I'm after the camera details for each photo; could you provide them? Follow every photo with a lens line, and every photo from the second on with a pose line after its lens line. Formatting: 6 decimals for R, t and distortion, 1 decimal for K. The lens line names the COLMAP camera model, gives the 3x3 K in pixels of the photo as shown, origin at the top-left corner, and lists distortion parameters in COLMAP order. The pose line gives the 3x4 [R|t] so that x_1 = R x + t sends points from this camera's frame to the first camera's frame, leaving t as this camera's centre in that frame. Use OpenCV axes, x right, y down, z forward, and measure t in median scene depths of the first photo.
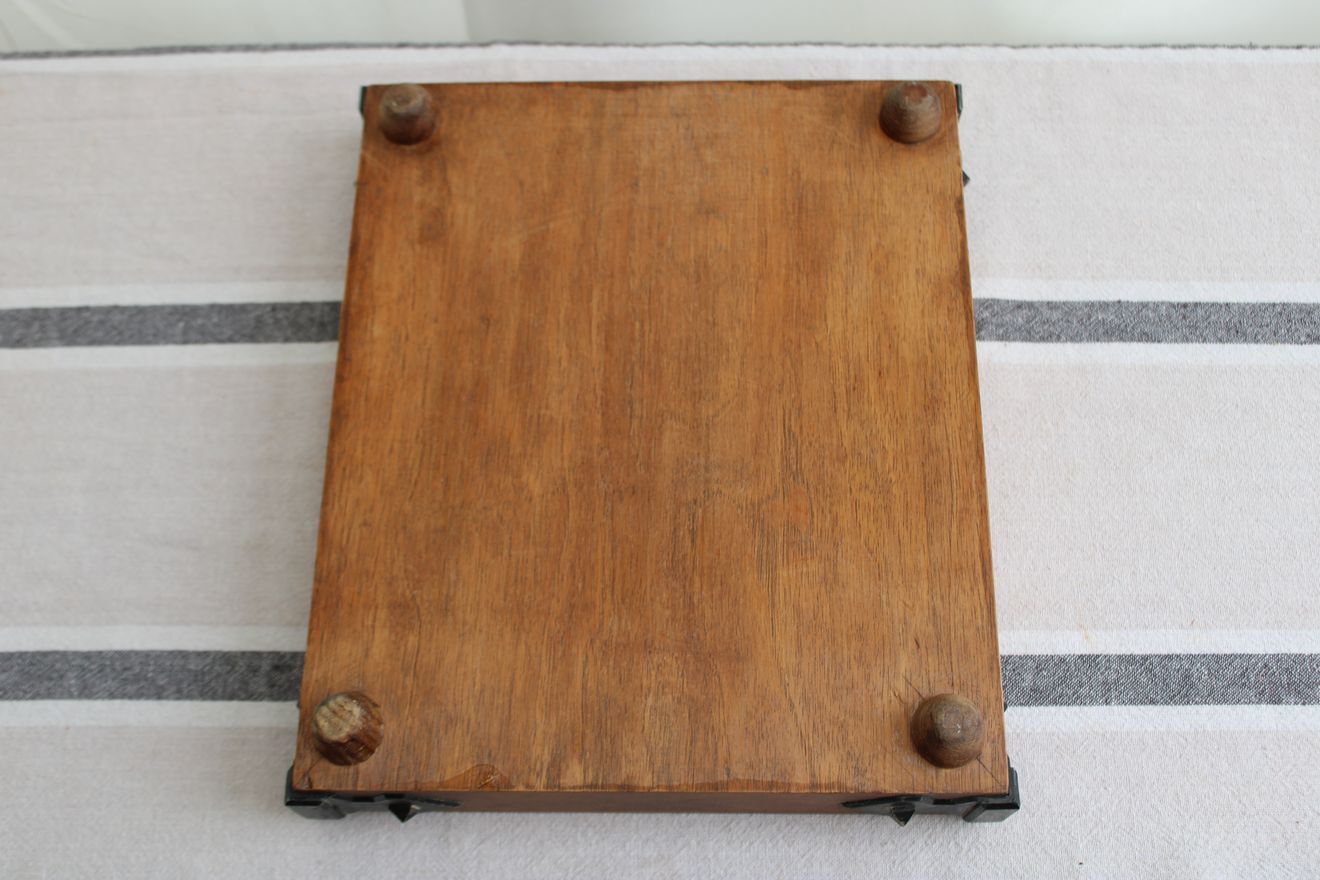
lens RADIAL K [[1469.8, 0, 661.6], [0, 1469.8, 390.4], [0, 0, 1]] dist [-0.066715, 0.013302]
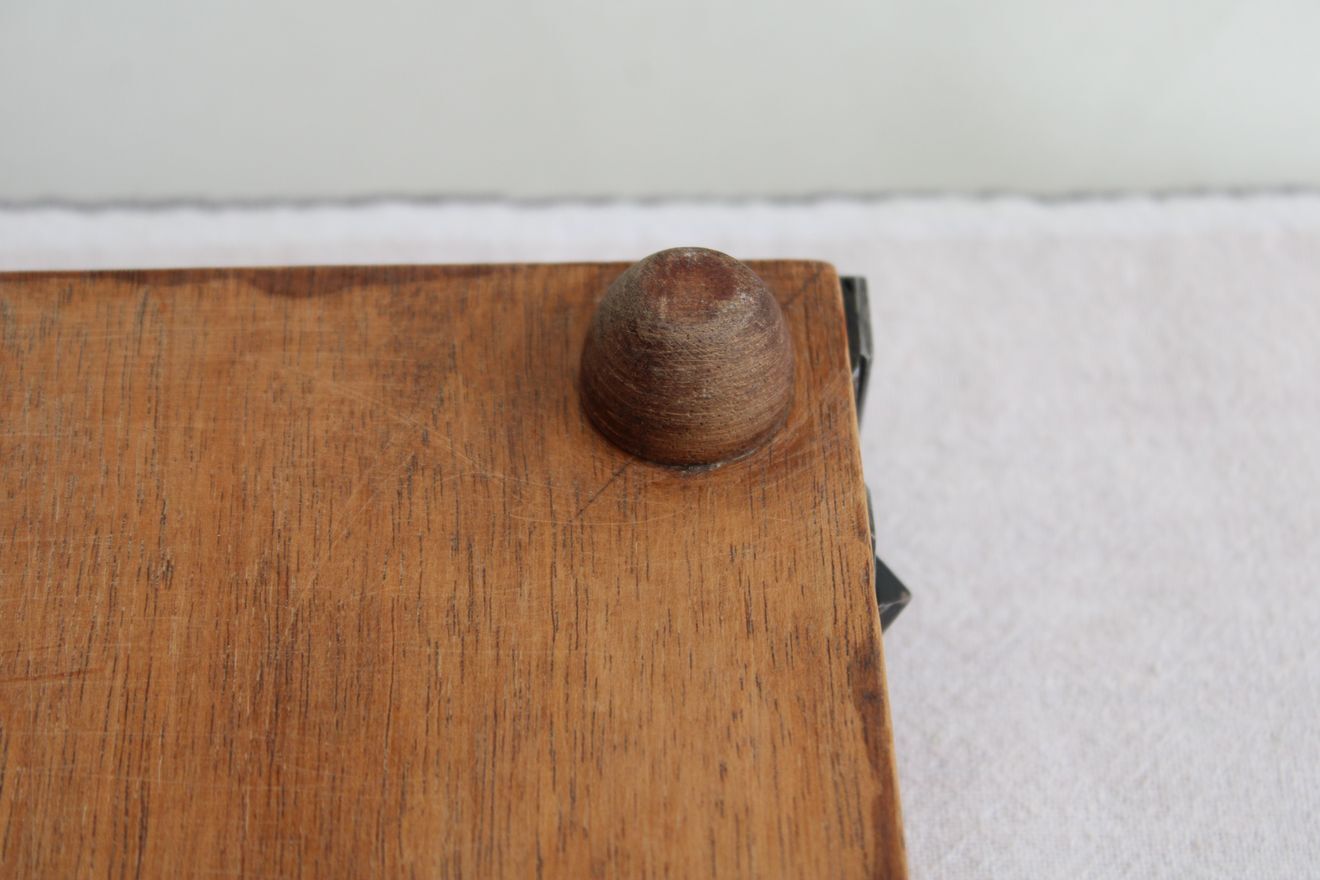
lens RADIAL K [[2962.9, 0, 660.0], [0, 2962.9, 440.0], [0, 0, 1]] dist [0.021335, 0.236784]
pose [[0.996358, -0.014557, 0.084013, 0.129138], [0.034498, 0.969891, -0.241083, -0.039741], [-0.077974, 0.243103, 0.966861, 0.494869]]
